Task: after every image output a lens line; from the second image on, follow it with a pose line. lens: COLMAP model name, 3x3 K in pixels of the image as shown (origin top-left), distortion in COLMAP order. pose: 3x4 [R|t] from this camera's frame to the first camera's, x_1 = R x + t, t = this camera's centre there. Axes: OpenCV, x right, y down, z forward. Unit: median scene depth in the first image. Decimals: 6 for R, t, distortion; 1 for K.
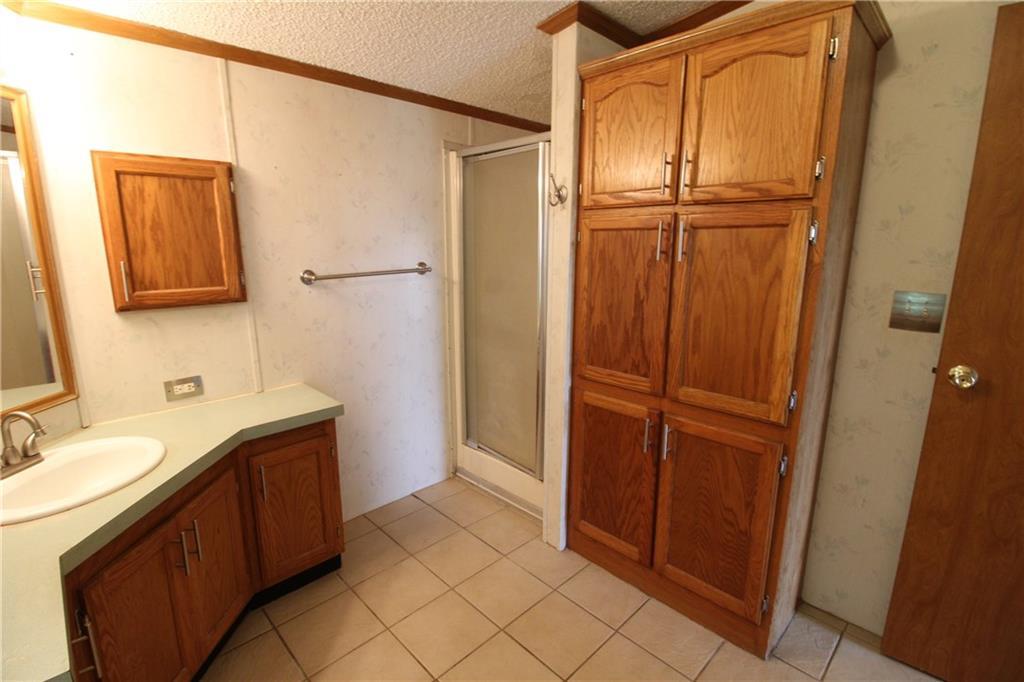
lens RADIAL K [[475.5, 0, 512.8], [0, 475.5, 342.6], [0, 0, 1]] dist [-0.001449, -0.011305]
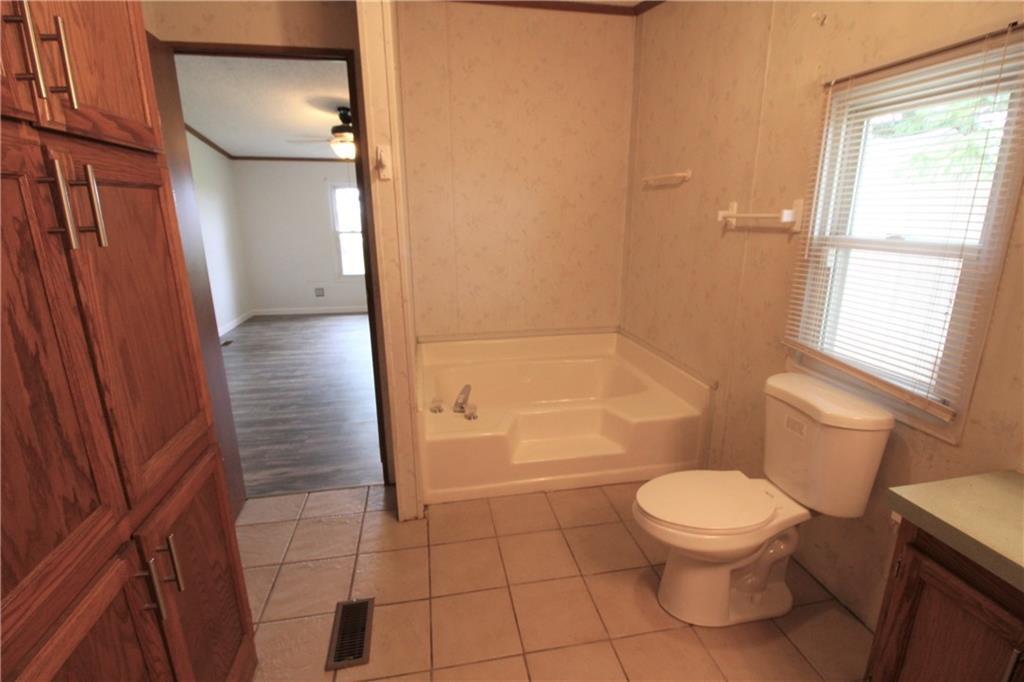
lens RADIAL K [[475.5, 0, 513.4], [0, 475.5, 343.9], [0, 0, 1]] dist [-0.001449, -0.011305]
pose [[-0.830361, -0.148051, 0.537197, -0.279006], [0.112937, 0.899334, 0.422426, -0.215193], [-0.545660, 0.411435, -0.730052, 1.038151]]
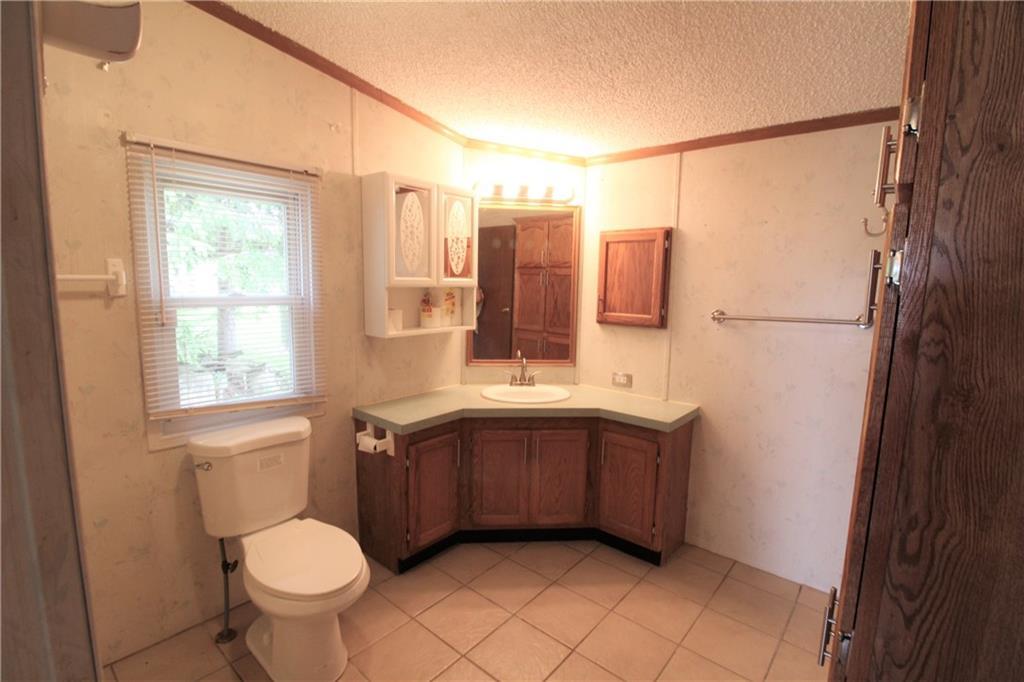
lens RADIAL K [[475.5, 0, 508.1], [0, 475.5, 340.6], [0, 0, 1]] dist [-0.001449, -0.011305]
pose [[0.083376, 0.126272, -0.988486, 0.760627], [-0.224458, 0.968829, 0.104829, -0.102027], [0.970910, 0.213134, 0.109120, 0.469830]]
